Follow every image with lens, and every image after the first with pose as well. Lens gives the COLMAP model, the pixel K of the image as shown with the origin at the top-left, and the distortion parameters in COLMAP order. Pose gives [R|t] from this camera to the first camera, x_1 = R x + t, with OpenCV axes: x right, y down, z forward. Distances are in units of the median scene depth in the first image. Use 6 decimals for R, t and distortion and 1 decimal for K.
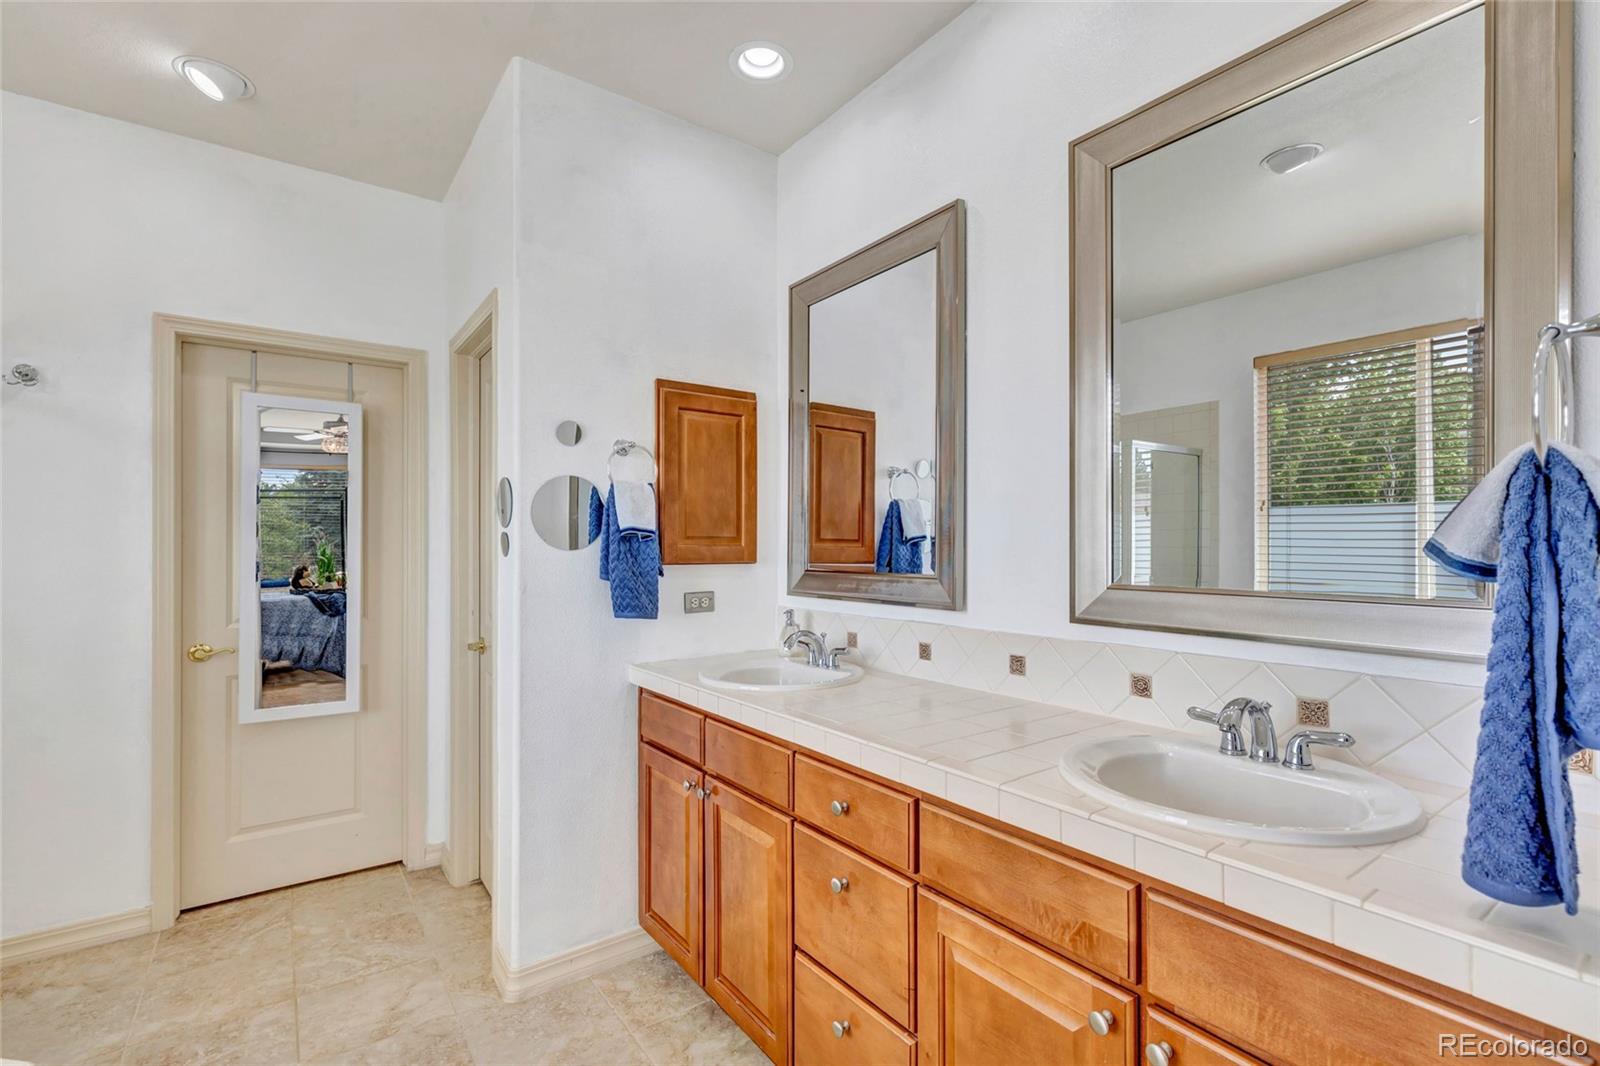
lens RADIAL K [[732.5, 0, 790.0], [0, 732.5, 535.6], [0, 0, 1]] dist [0.002295, -0.000199]
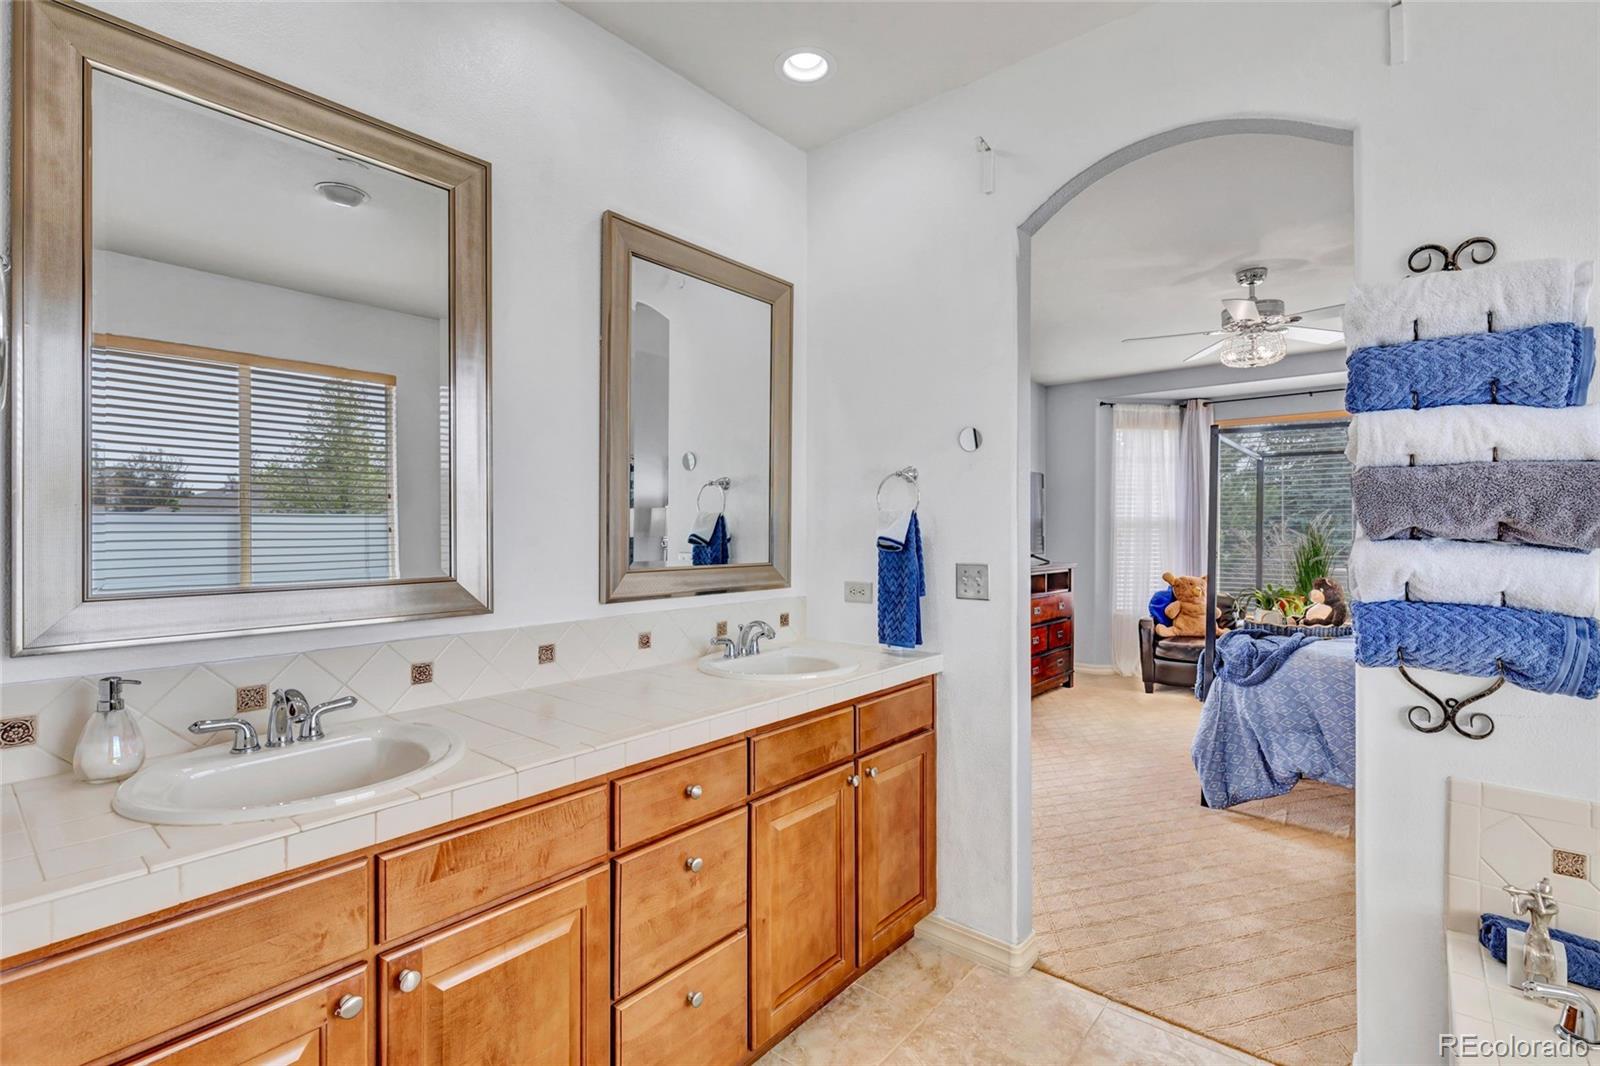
lens RADIAL K [[732.5, 0, 801.6], [0, 732.5, 526.1], [0, 0, 1]] dist [0.002295, -0.000199]
pose [[-0.252099, 0.005304, 0.967687, -0.687833], [-0.012585, 0.999882, -0.008759, -0.003117], [-0.967620, -0.014386, -0.252002, 0.774469]]
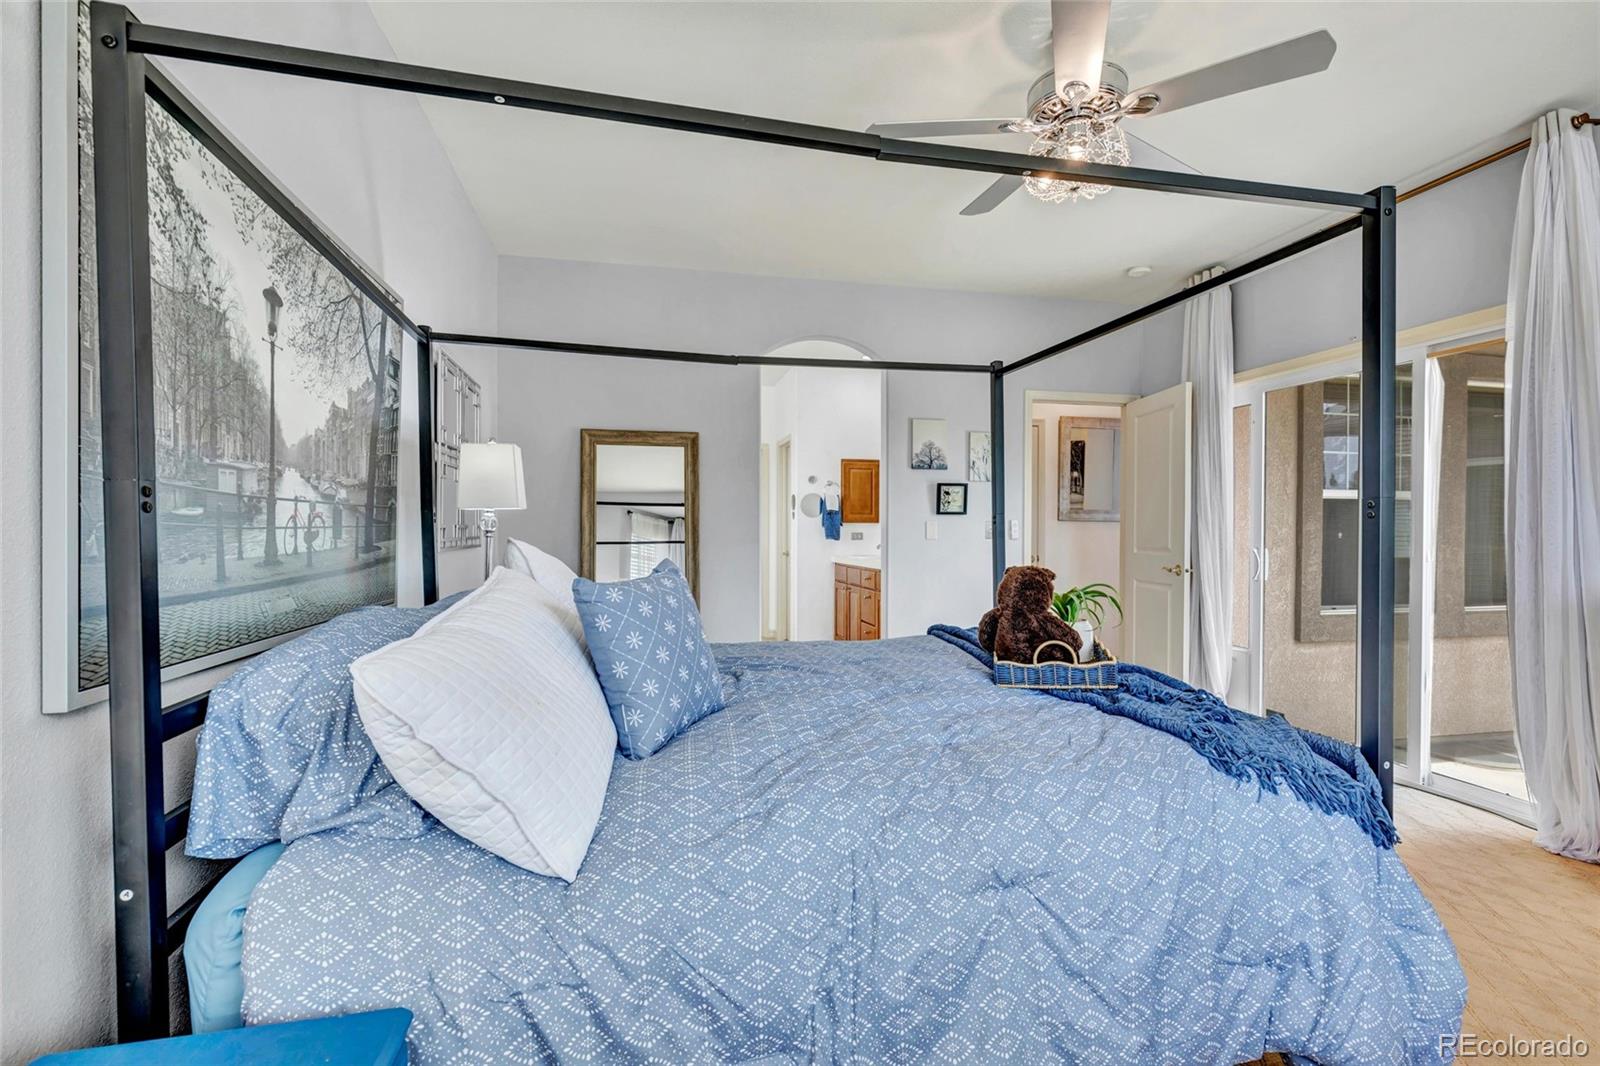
lens RADIAL K [[732.5, 0, 800.0], [0, 732.5, 529.4], [0, 0, 1]] dist [0.002295, -0.000199]
pose [[0.927104, 0.007218, -0.374735, 0.873245], [-0.001114, 0.999863, 0.016502, 0.021711], [0.374803, -0.014882, 0.926985, -2.041048]]
